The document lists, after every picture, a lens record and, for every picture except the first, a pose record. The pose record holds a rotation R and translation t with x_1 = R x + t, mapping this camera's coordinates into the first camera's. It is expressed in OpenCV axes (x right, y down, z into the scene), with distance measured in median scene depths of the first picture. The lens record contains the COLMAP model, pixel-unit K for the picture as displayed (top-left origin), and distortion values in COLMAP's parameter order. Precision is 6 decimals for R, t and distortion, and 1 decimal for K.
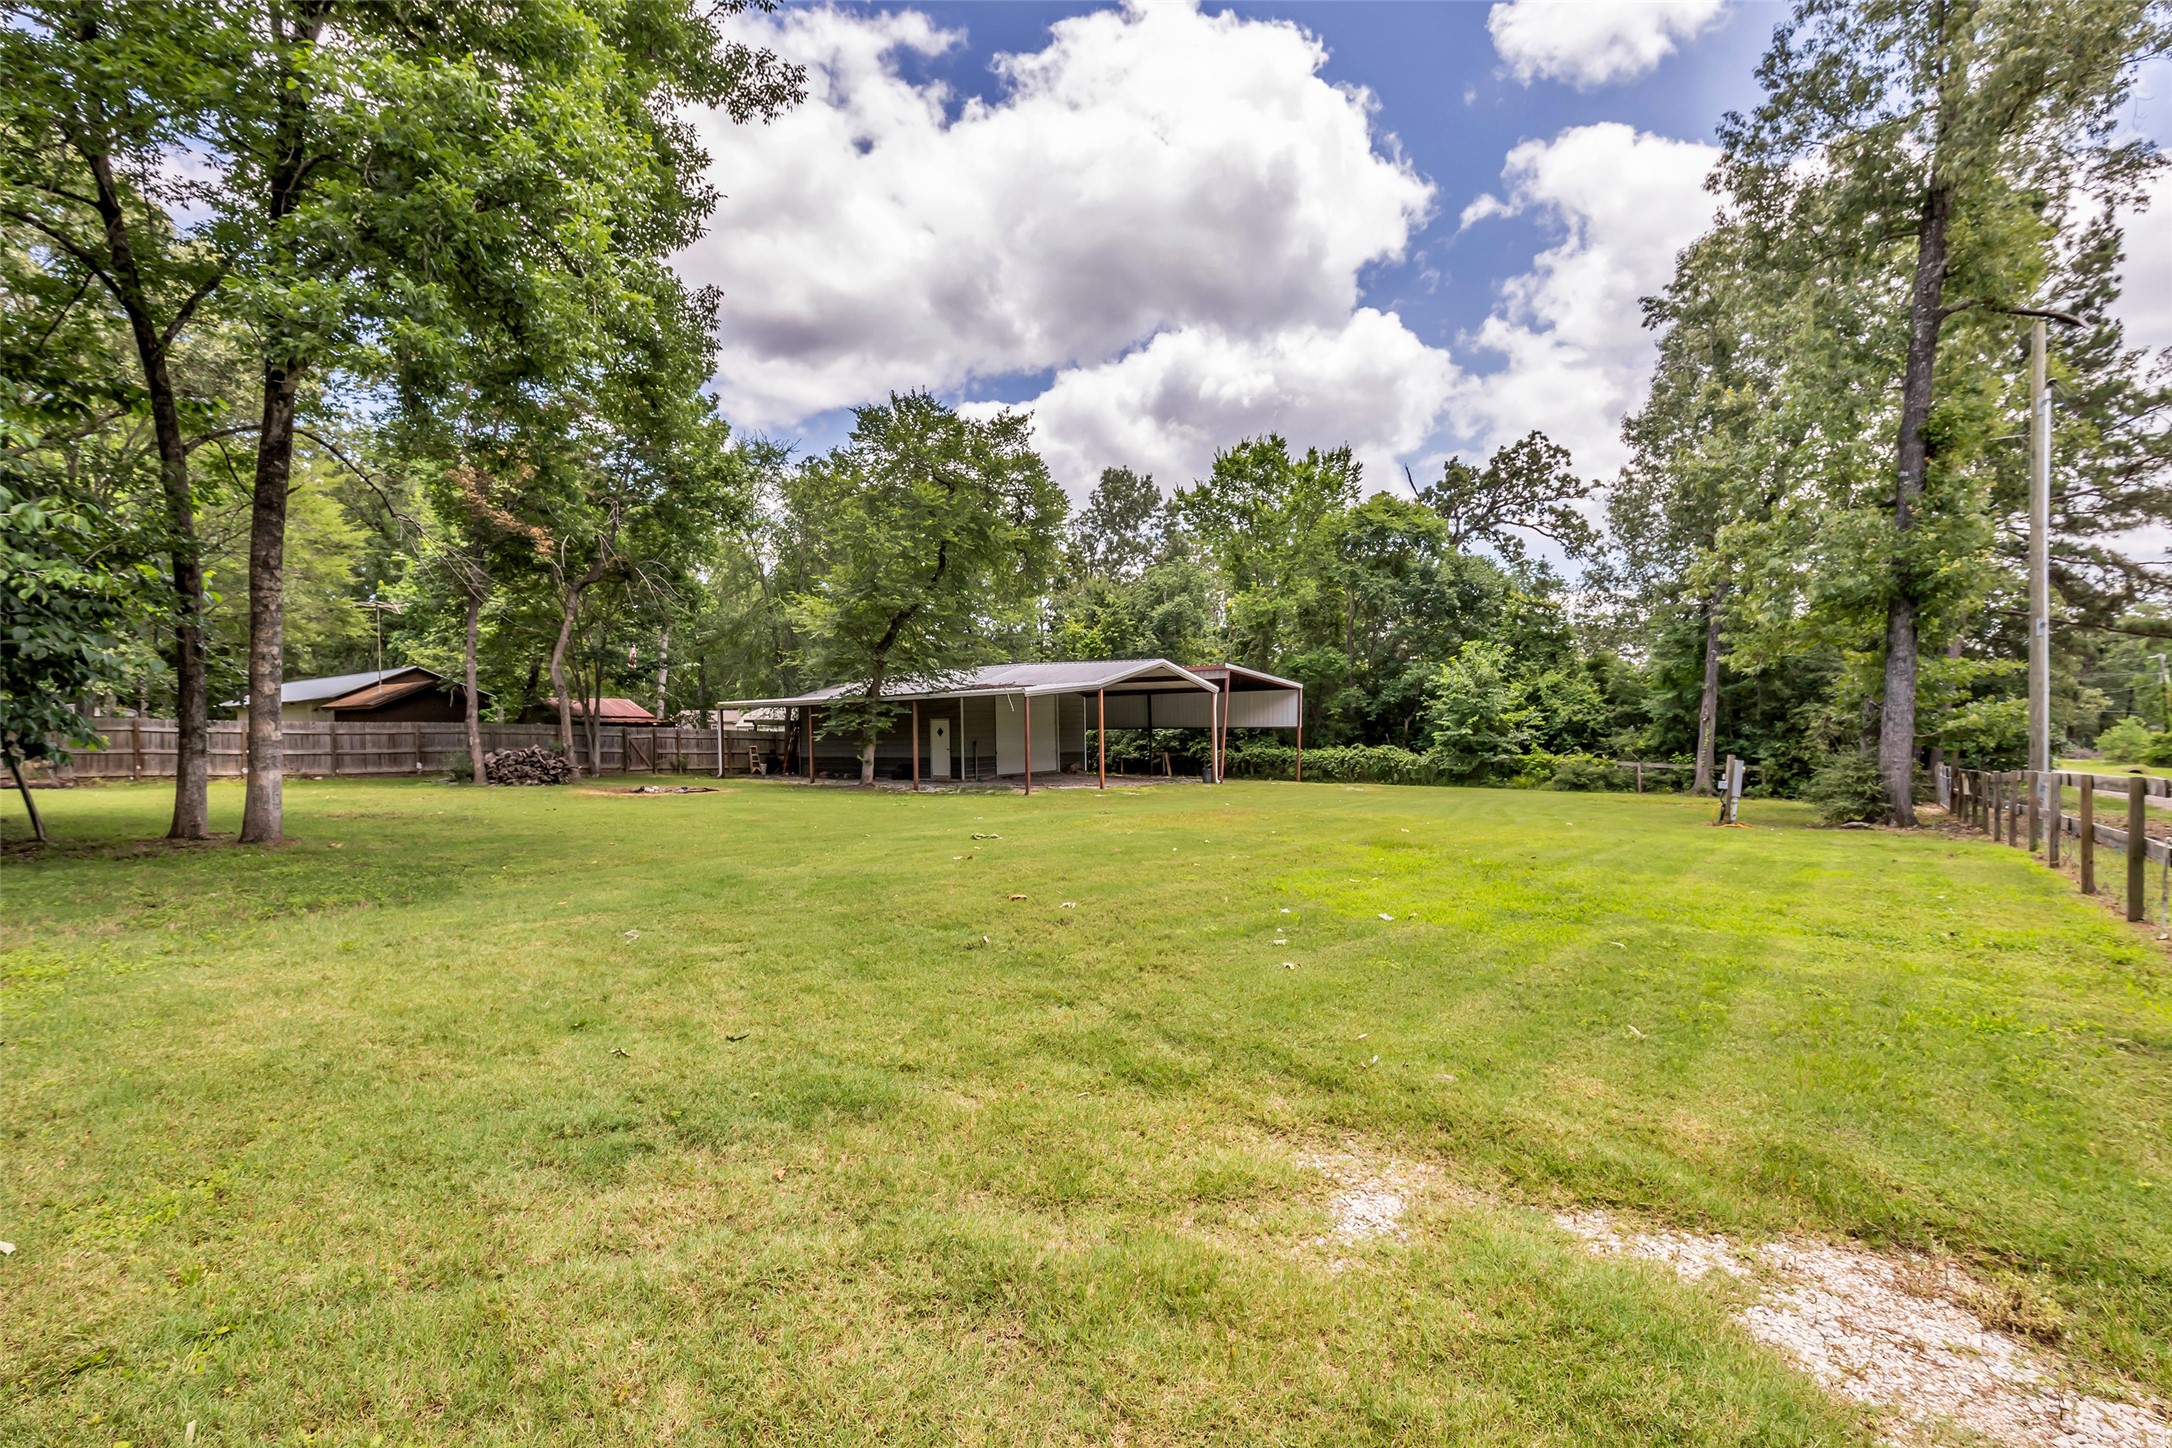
lens RADIAL K [[1007.9, 0, 1088.0], [0, 1007.9, 739.9], [0, 0, 1]] dist [-0.013223, 0.001434]
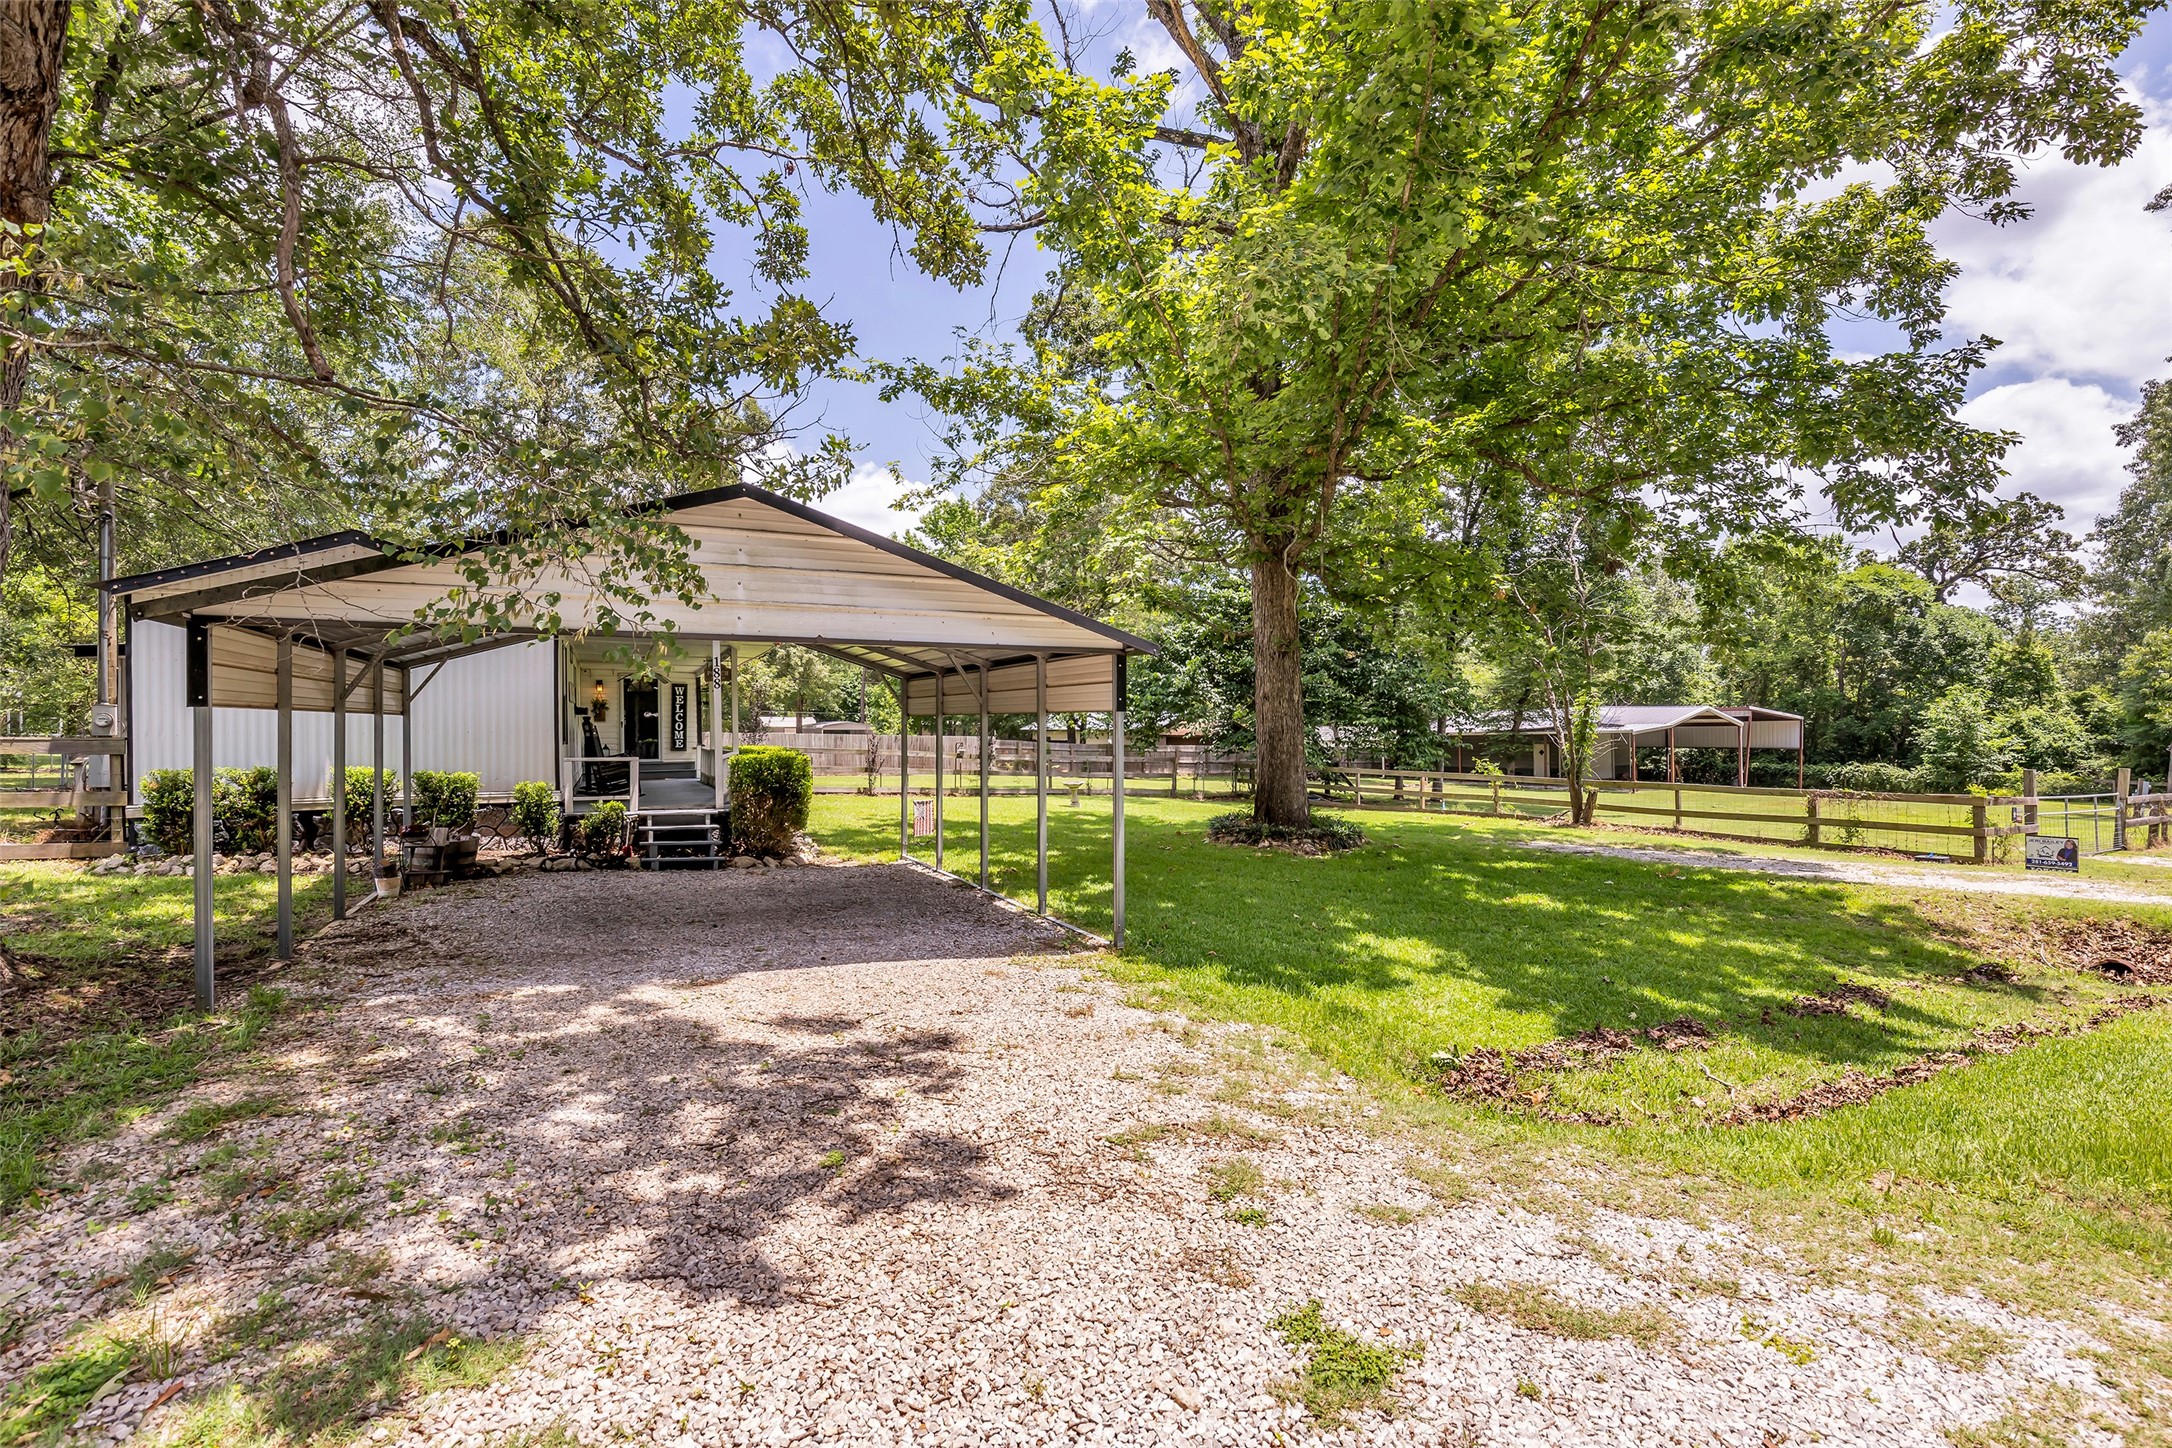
lens RADIAL K [[1007.9, 0, 1089.2], [0, 1007.9, 725.3], [0, 0, 1]] dist [-0.013223, 0.001434]
pose [[0.937560, 0.004509, -0.347794, -0.215248], [-0.010556, 0.999824, -0.015494, -0.012701], [0.347663, 0.018198, 0.937443, -0.584793]]
